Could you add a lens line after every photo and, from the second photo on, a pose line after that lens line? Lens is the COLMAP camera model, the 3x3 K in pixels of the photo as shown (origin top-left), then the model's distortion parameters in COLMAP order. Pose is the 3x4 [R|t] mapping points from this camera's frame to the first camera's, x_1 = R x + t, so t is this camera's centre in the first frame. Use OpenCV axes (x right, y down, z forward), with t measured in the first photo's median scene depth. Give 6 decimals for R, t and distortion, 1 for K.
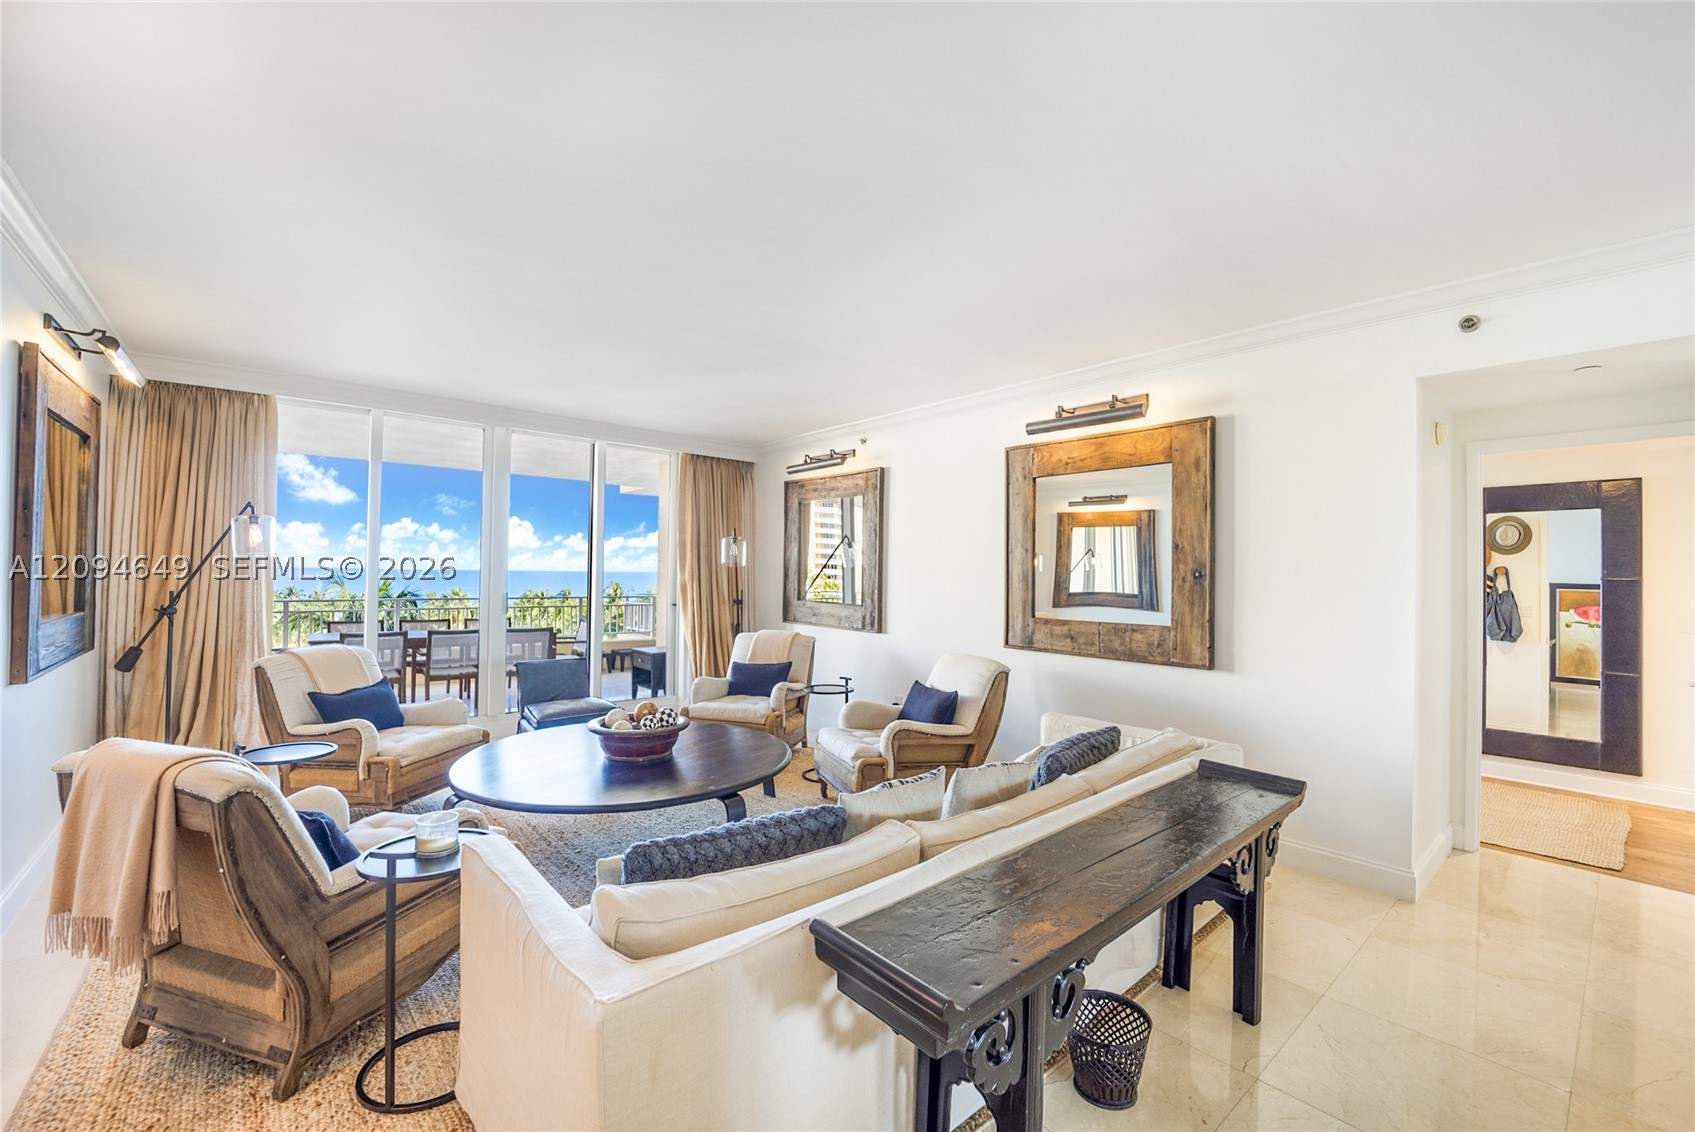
lens RADIAL K [[693.2, 0, 850.5], [0, 693.2, 584.5], [0, 0, 1]] dist [-0.023658, -0.000196]
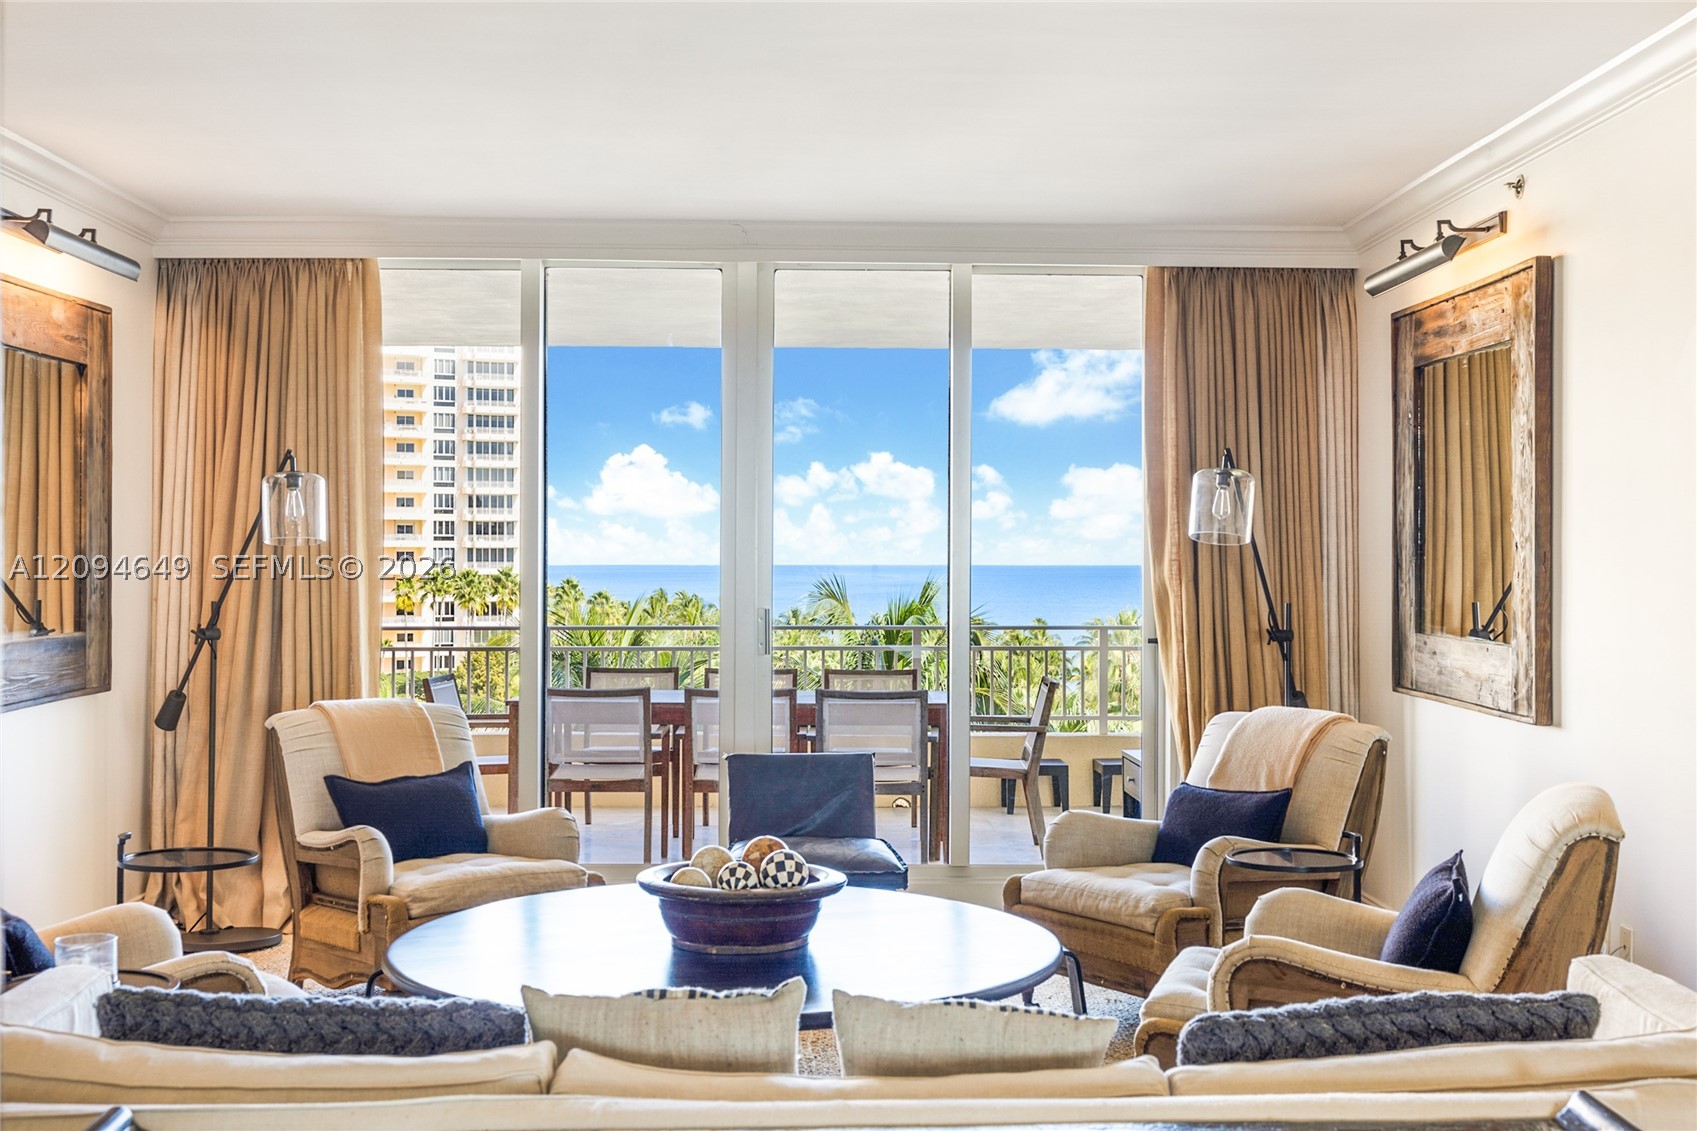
lens RADIAL K [[1901.3, 0, 850.4], [0, 1901.3, 602.6], [0, 0, 1]] dist [0.022113, 0.029447]
pose [[0.769095, 0.001002, -0.639133, 0.517935], [0.000172, 0.999998, 0.001774, 0.007223], [0.639134, -0.001475, 0.769094, 0.034021]]
